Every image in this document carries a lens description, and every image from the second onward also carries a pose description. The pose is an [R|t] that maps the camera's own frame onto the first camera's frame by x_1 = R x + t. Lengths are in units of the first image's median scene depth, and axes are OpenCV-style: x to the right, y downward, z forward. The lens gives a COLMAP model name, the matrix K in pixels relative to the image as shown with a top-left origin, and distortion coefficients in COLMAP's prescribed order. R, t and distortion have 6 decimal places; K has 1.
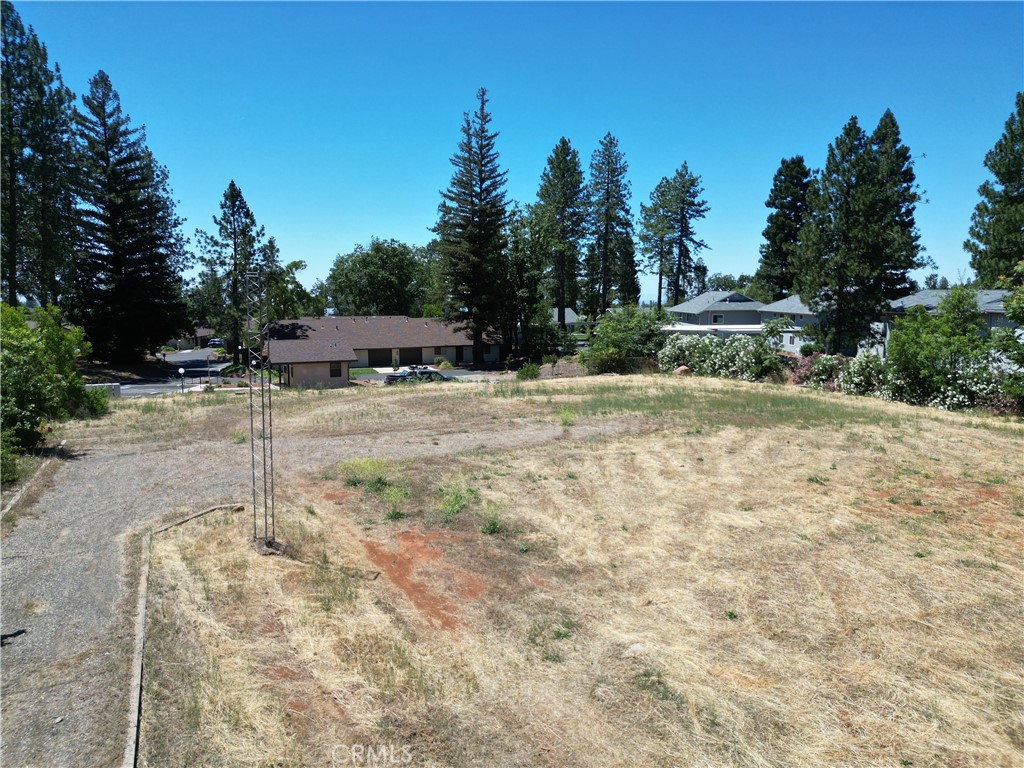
lens RADIAL K [[715.5, 0, 512.0], [0, 715.5, 384.0], [0, 0, 1]] dist [0.001133, 0.000346]
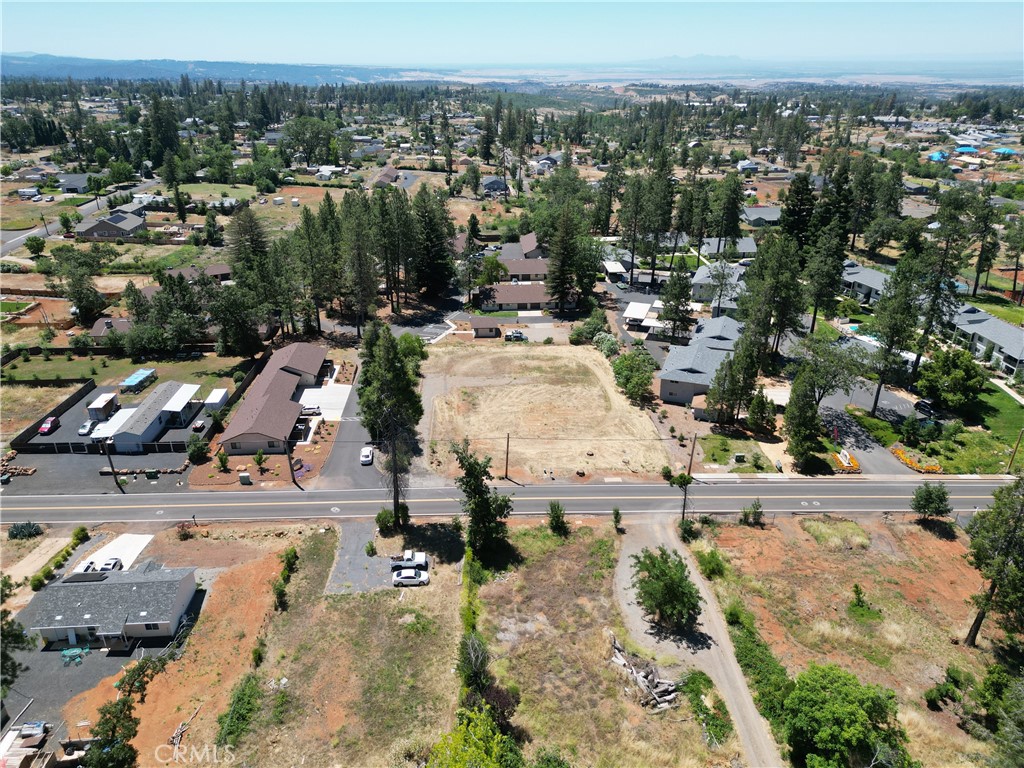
lens RADIAL K [[715.5, 0, 512.0], [0, 715.5, 384.0], [0, 0, 1]] dist [0.001133, 0.000346]
pose [[0.925982, 0.154362, -0.344573, 3.428001], [-0.043140, 0.949888, 0.309600, -2.774361], [0.375096, -0.271819, 0.886238, -6.486838]]
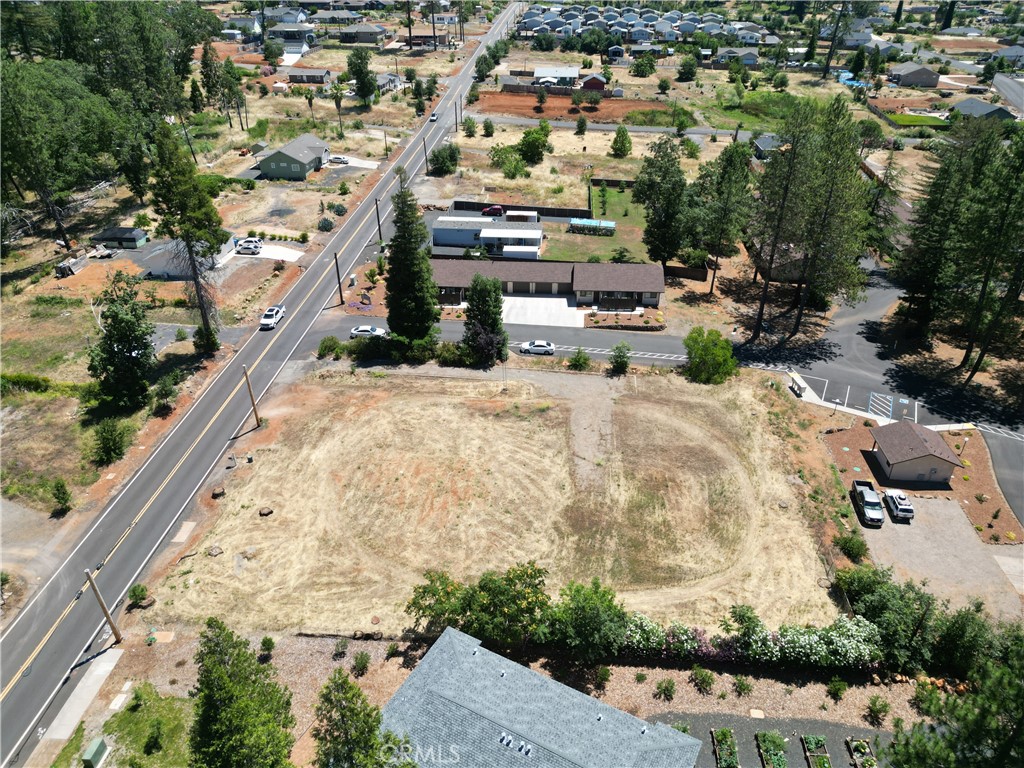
lens RADIAL K [[715.5, 0, 512.0], [0, 715.5, 384.0], [0, 0, 1]] dist [0.001133, 0.000346]
pose [[-0.509340, 0.437037, -0.741330, 3.843539], [-0.096236, 0.827116, 0.553731, -2.988341], [0.855167, 0.353380, -0.379224, 3.202486]]
